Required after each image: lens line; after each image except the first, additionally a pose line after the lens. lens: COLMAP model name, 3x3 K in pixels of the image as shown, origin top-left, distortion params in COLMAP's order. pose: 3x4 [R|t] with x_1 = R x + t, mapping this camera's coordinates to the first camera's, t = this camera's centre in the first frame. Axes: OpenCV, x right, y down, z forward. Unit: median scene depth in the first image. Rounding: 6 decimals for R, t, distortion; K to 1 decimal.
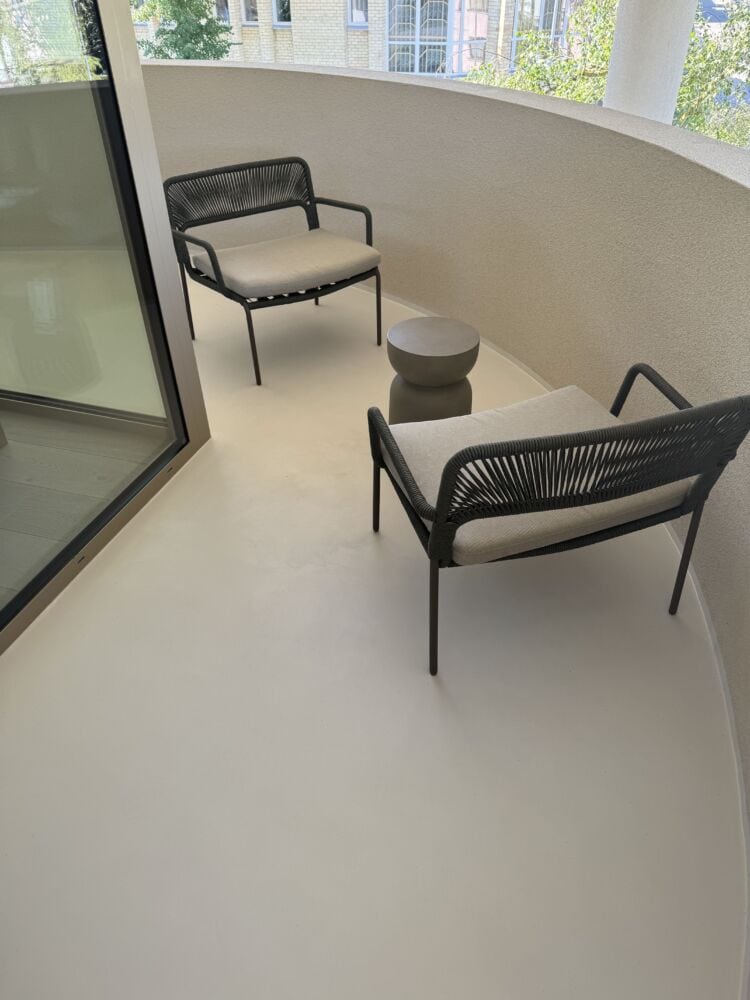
lens RADIAL K [[697.6, 0, 377.4], [0, 697.6, 504.0], [0, 0, 1]] dist [0.084713, -0.119790]
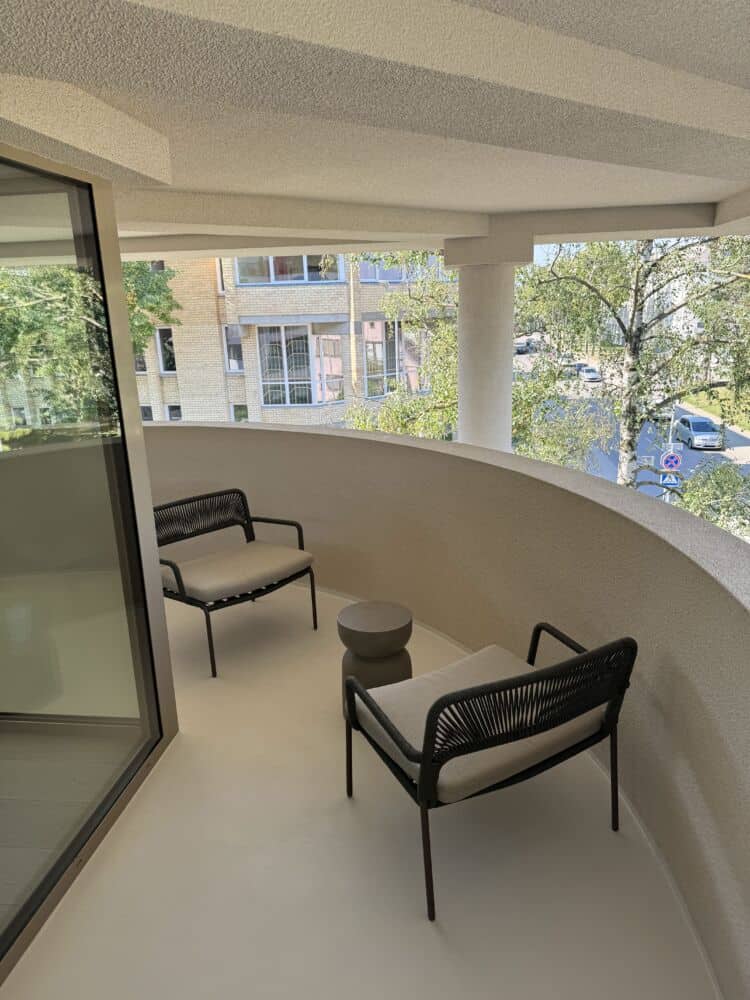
lens RADIAL K [[697.6, 0, 377.4], [0, 697.6, 504.0], [0, 0, 1]] dist [0.084713, -0.119790]
pose [[0.981830, -0.074504, 0.174526, -0.106390], [0.136148, 0.917230, -0.374370, 0.035294], [-0.132188, 0.391329, 0.910707, -0.179138]]
